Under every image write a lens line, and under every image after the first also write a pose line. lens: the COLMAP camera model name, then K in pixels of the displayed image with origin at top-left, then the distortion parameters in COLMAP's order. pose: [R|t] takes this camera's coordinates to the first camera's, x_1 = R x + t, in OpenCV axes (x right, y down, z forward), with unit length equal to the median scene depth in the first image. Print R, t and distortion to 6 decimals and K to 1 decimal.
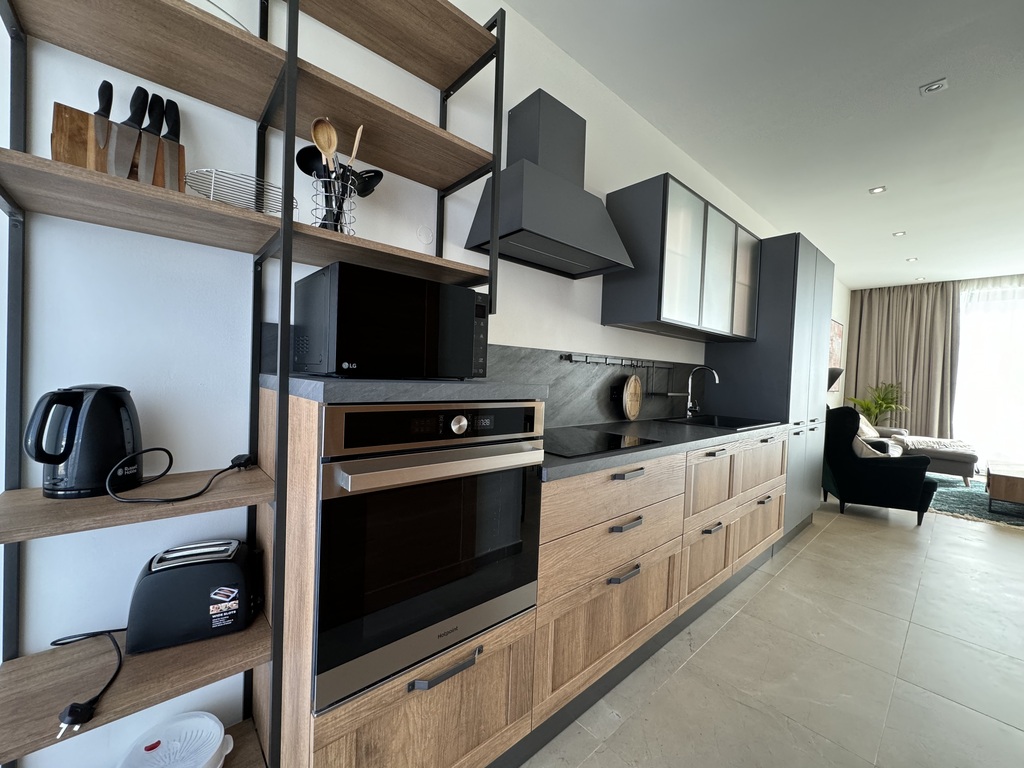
lens RADIAL K [[407.0, 0, 512.0], [0, 407.0, 384.0], [0, 0, 1]] dist [-0.000883, -0.000117]
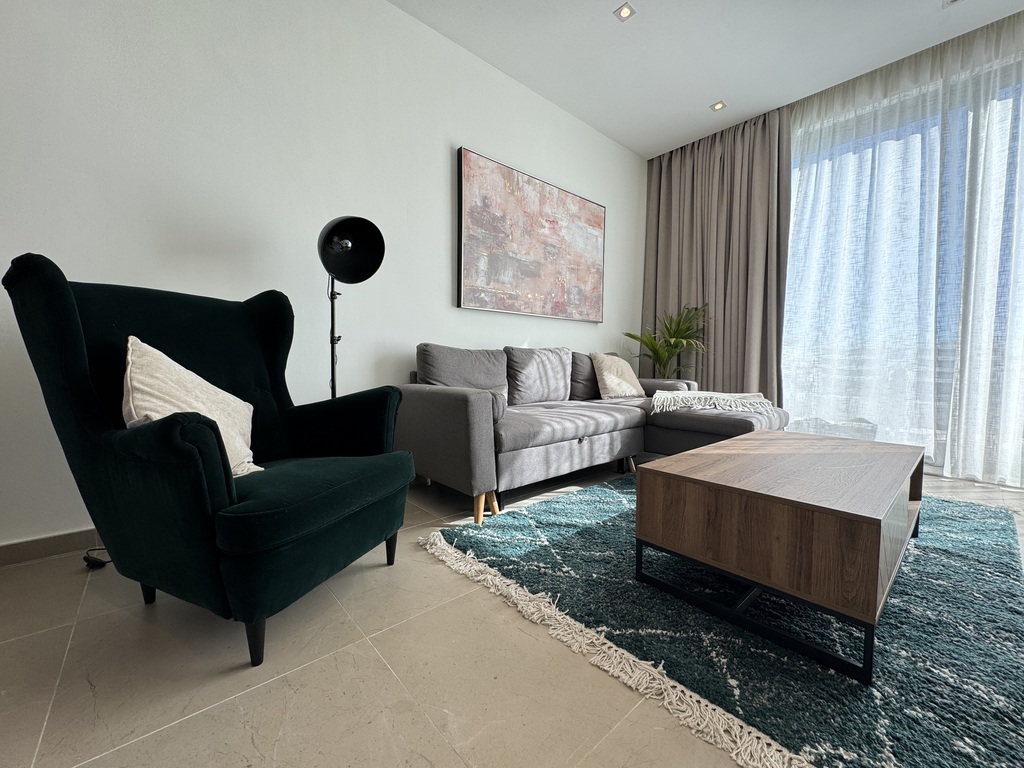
lens RADIAL K [[407.0, 0, 512.0], [0, 407.0, 384.0], [0, 0, 1]] dist [-0.000883, -0.000117]
pose [[0.999539, -0.030346, 0.001096, 0.721623], [0.030297, 0.999049, 0.031365, 0.090856], [-0.002047, -0.031318, 0.999507, 0.445605]]
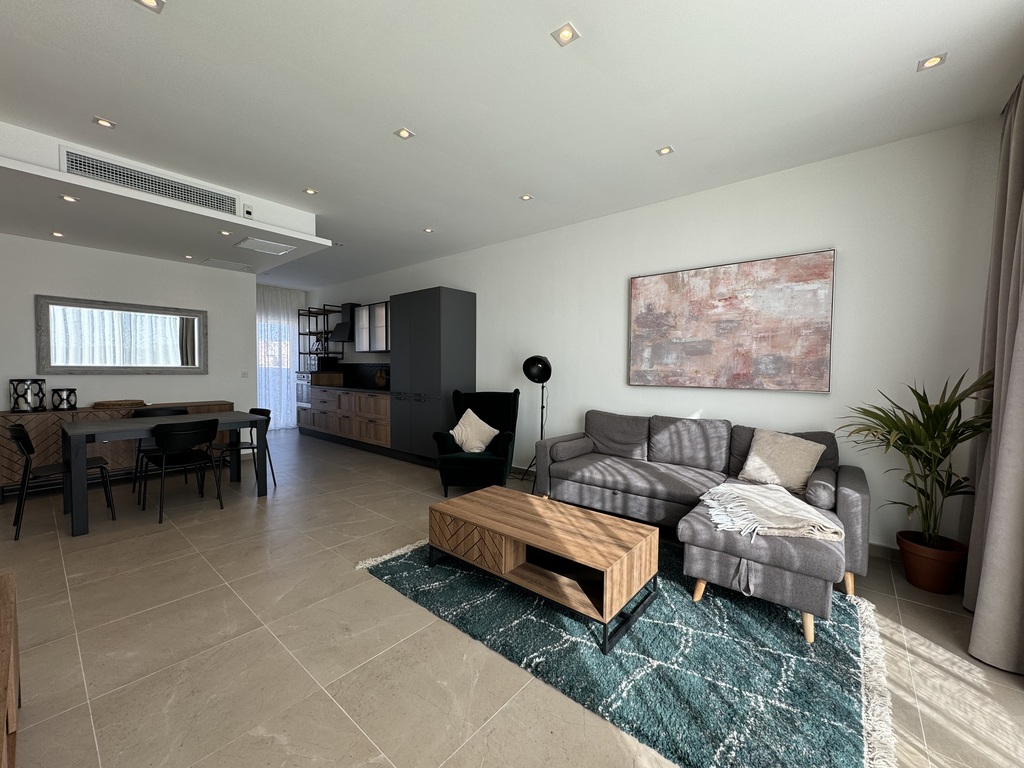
lens RADIAL K [[407.0, 0, 512.0], [0, 407.0, 384.0], [0, 0, 1]] dist [-0.000883, -0.000117]
pose [[0.142004, 0.004326, -0.989857, 1.291862], [-0.026446, 0.999650, 0.000575, 0.020255], [0.989513, 0.026096, 0.142068, 0.618490]]
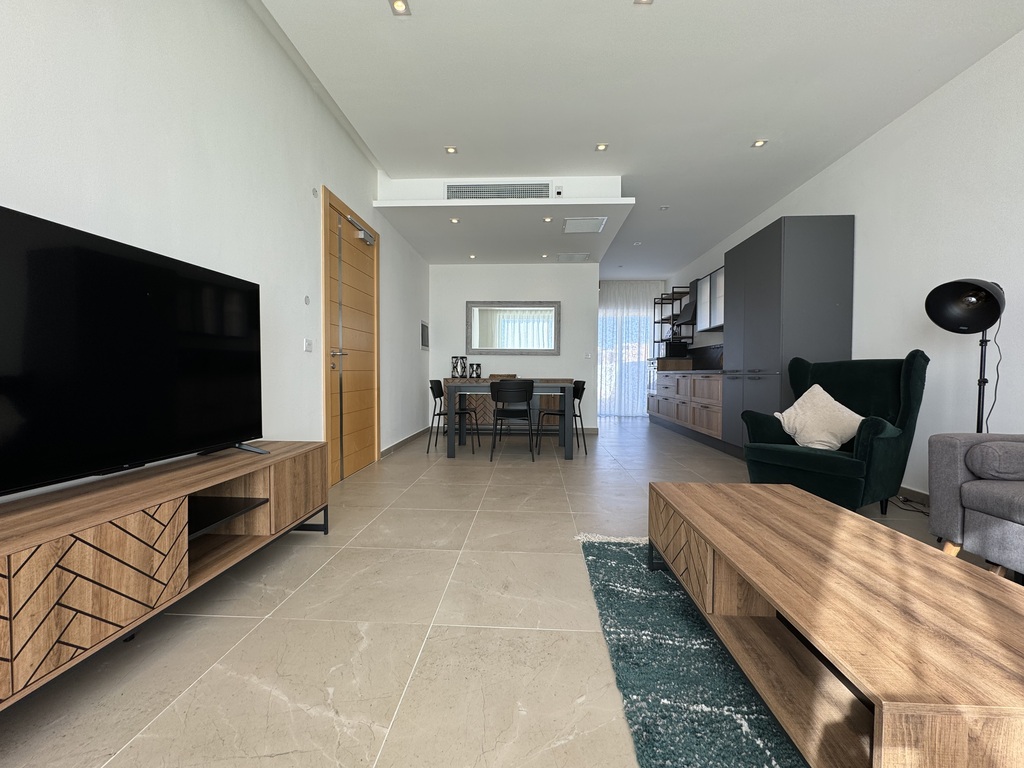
lens RADIAL K [[407.0, 0, 512.0], [0, 407.0, 384.0], [0, 0, 1]] dist [-0.000883, -0.000117]
pose [[-0.704164, -0.022290, -0.709688, 1.146922], [-0.047960, 0.998718, 0.016219, 0.077806], [0.708416, 0.045458, -0.704330, 0.734281]]
